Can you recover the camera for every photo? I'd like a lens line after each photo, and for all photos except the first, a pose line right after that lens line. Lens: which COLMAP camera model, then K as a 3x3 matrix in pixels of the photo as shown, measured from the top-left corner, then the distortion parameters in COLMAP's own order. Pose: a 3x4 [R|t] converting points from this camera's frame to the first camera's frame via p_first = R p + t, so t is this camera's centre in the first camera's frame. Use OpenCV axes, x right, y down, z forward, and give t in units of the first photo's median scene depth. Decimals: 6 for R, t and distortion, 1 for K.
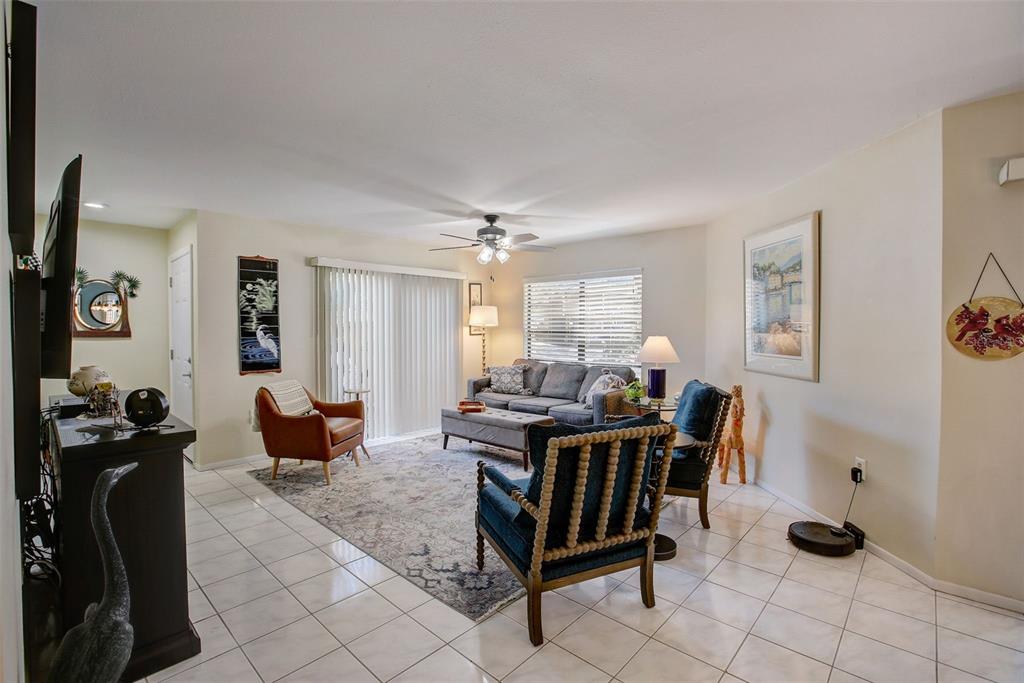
lens RADIAL K [[467.3, 0, 509.4], [0, 467.3, 336.9], [0, 0, 1]] dist [-0.049434, 0.016922]
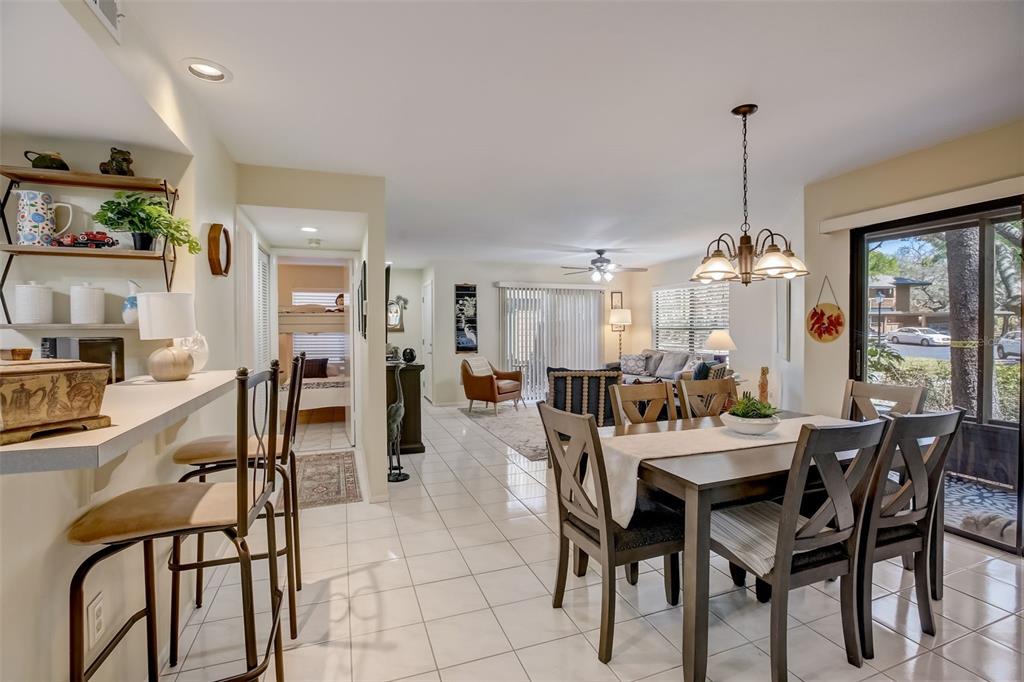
lens RADIAL K [[467.3, 0, 509.4], [0, 467.3, 336.4], [0, 0, 1]] dist [-0.049434, 0.016922]
pose [[0.891661, 0.004063, -0.452686, 0.377159], [-0.004025, 0.999991, 0.001049, 0.015697], [0.452687, 0.000887, 0.891669, -0.457816]]
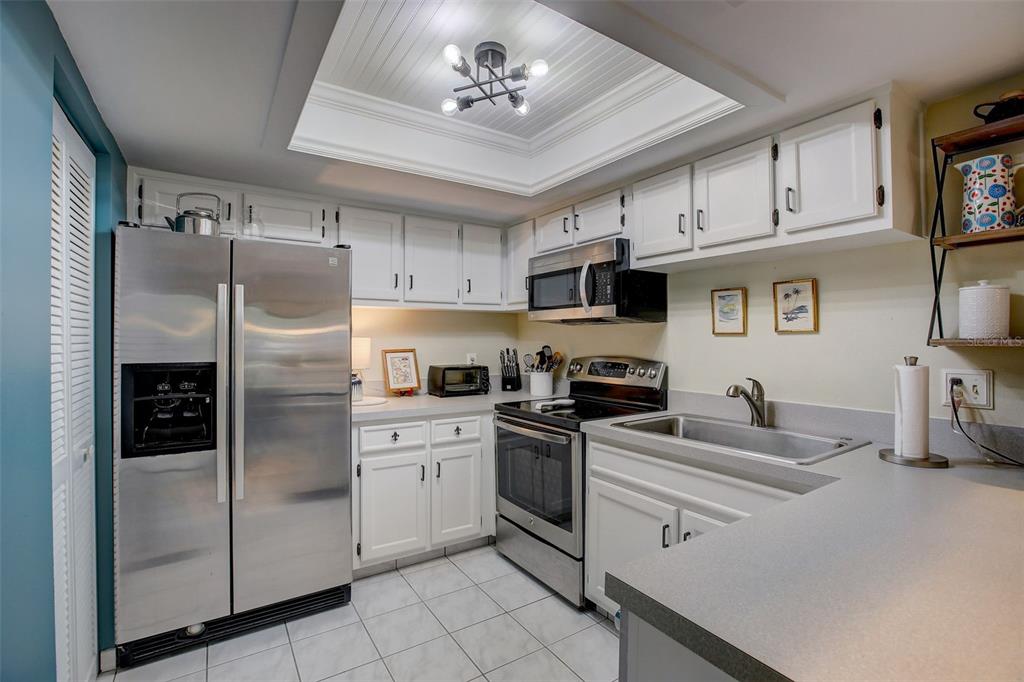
lens RADIAL K [[467.3, 0, 509.4], [0, 467.3, 336.4], [0, 0, 1]] dist [-0.049434, 0.016922]
pose [[-0.235275, -0.001389, -0.971928, 0.163234], [-0.015485, 0.999877, 0.002319, 0.008663], [0.971805, 0.015596, -0.235268, -0.525565]]
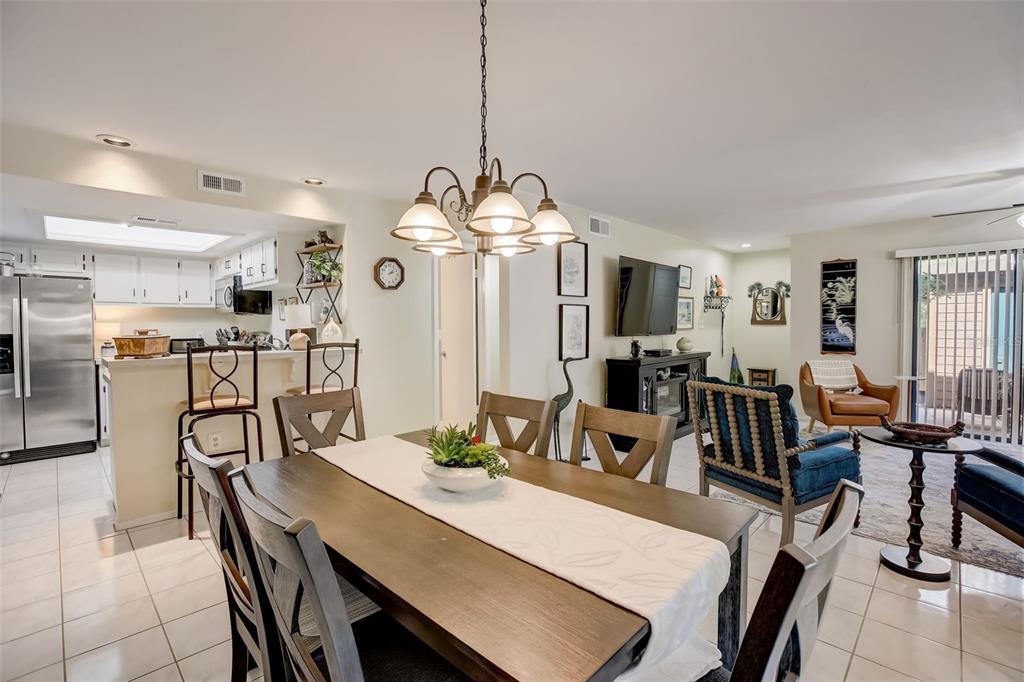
lens RADIAL K [[467.3, 0, 509.4], [0, 467.3, 336.4], [0, 0, 1]] dist [-0.049434, 0.016922]
pose [[-0.024132, 0.030512, -0.999243, 0.713425], [-0.010703, 0.999469, 0.030777, 0.003087], [0.999651, 0.011437, -0.023792, 0.150657]]
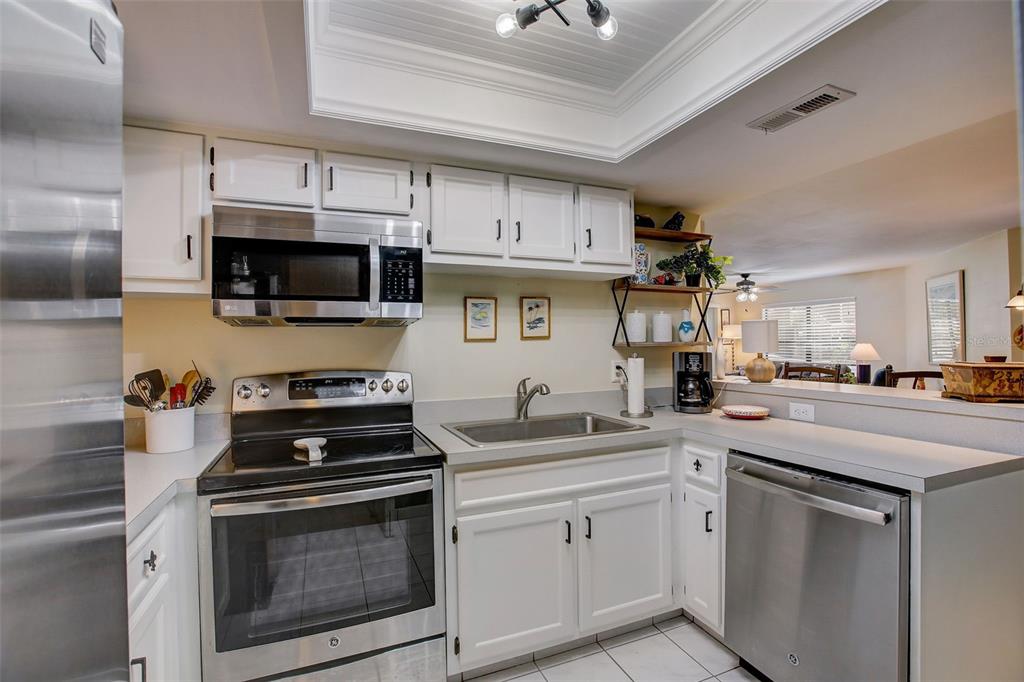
lens RADIAL K [[467.3, 0, 509.4], [0, 467.3, 336.4], [0, 0, 1]] dist [-0.049434, 0.016922]
pose [[0.908410, -0.017070, -0.417732, -0.121036], [0.004670, 0.999518, -0.030689, 0.016322], [0.418055, 0.025927, 0.908052, -0.883929]]
